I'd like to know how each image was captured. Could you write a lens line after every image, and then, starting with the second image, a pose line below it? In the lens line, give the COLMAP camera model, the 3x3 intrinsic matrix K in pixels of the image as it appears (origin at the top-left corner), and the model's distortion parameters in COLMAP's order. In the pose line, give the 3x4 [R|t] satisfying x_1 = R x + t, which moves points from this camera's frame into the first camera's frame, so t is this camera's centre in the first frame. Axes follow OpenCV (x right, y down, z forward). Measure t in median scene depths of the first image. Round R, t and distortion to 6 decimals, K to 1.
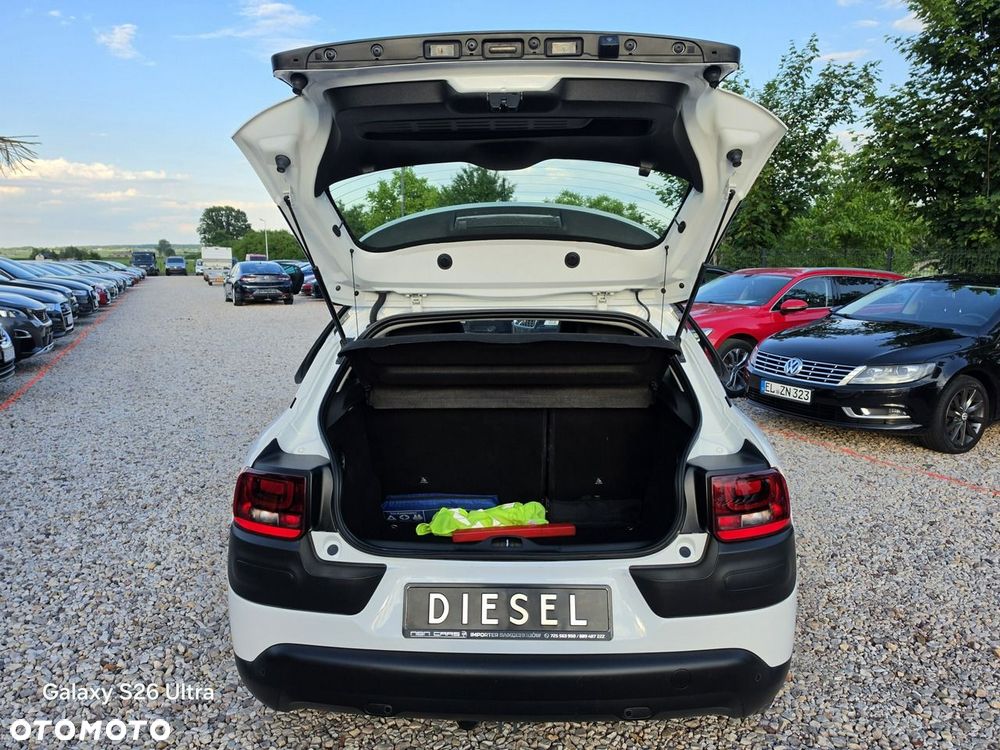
lens RADIAL K [[687.6, 0, 477.1], [0, 687.6, 378.3], [0, 0, 1]] dist [-0.023041, 0.000709]
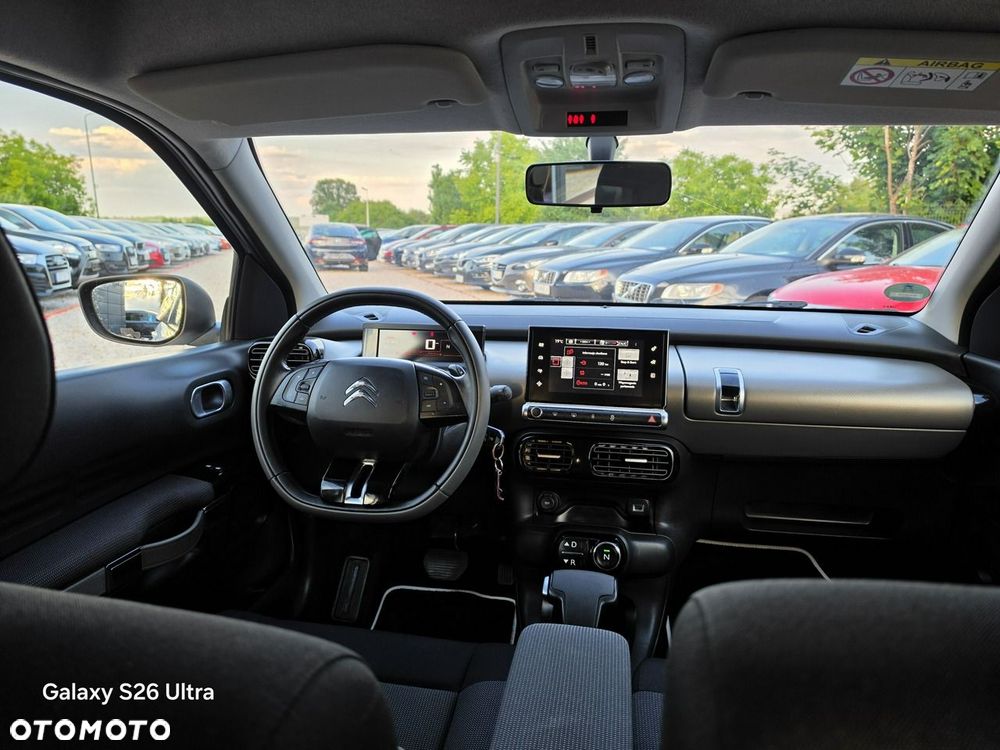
lens RADIAL K [[691.4, 0, 506.7], [0, 691.4, 381.6], [0, 0, 1]] dist [0.035732, -0.046015]
pose [[0.994213, 0.037713, -0.100594, 0.013269], [-0.033775, 0.998606, 0.040562, -0.015957], [0.101984, -0.036930, 0.994100, 0.217427]]
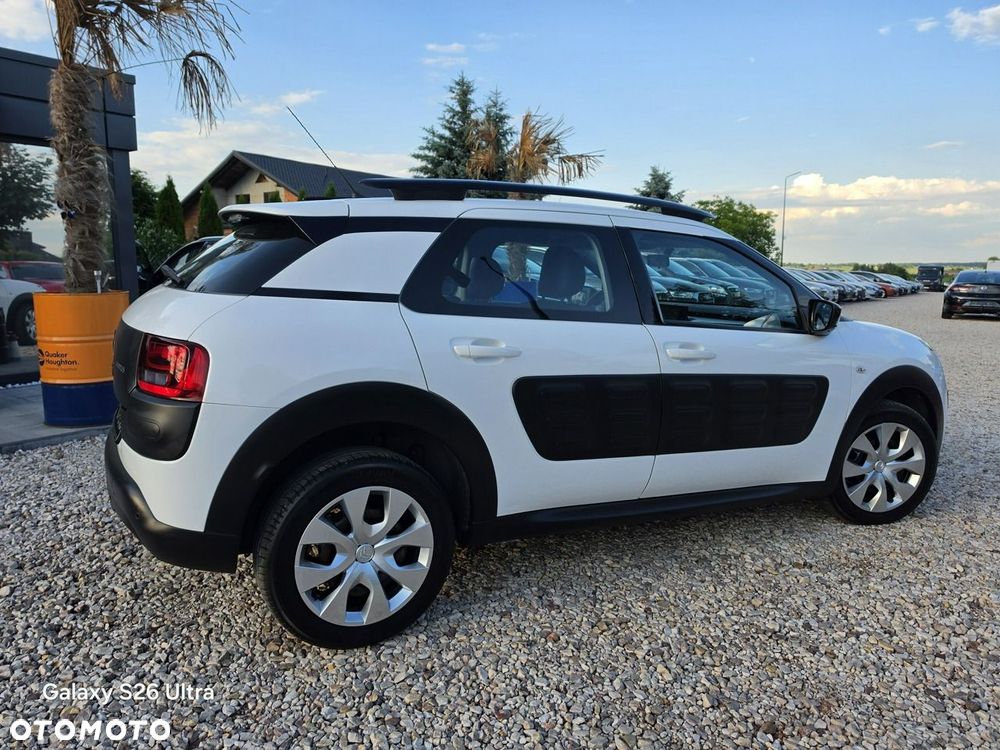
lens RADIAL K [[687.7, 0, 493.9], [0, 687.7, 375.9], [0, 0, 1]] dist [0.052371, -0.069975]
pose [[0.515723, 0.146600, -0.844120, 0.211640], [-0.168355, 0.983383, 0.067928, 0.006378], [0.840052, 0.107080, 0.531834, 0.076514]]
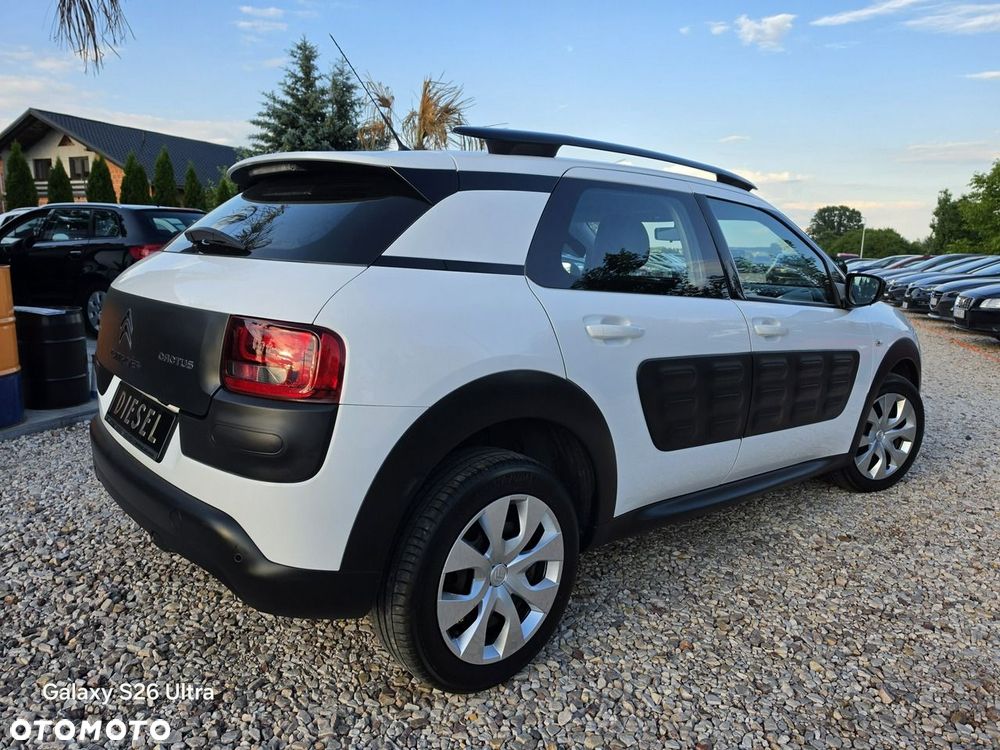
lens RADIAL K [[691.1, 0, 492.0], [0, 691.1, 370.6], [0, 0, 1]] dist [0.035163, -0.047089]
pose [[0.700615, 0.145655, -0.698515, 0.153324], [-0.153789, 0.986760, 0.051509, 0.016986], [0.696769, 0.071336, 0.713739, 0.040679]]
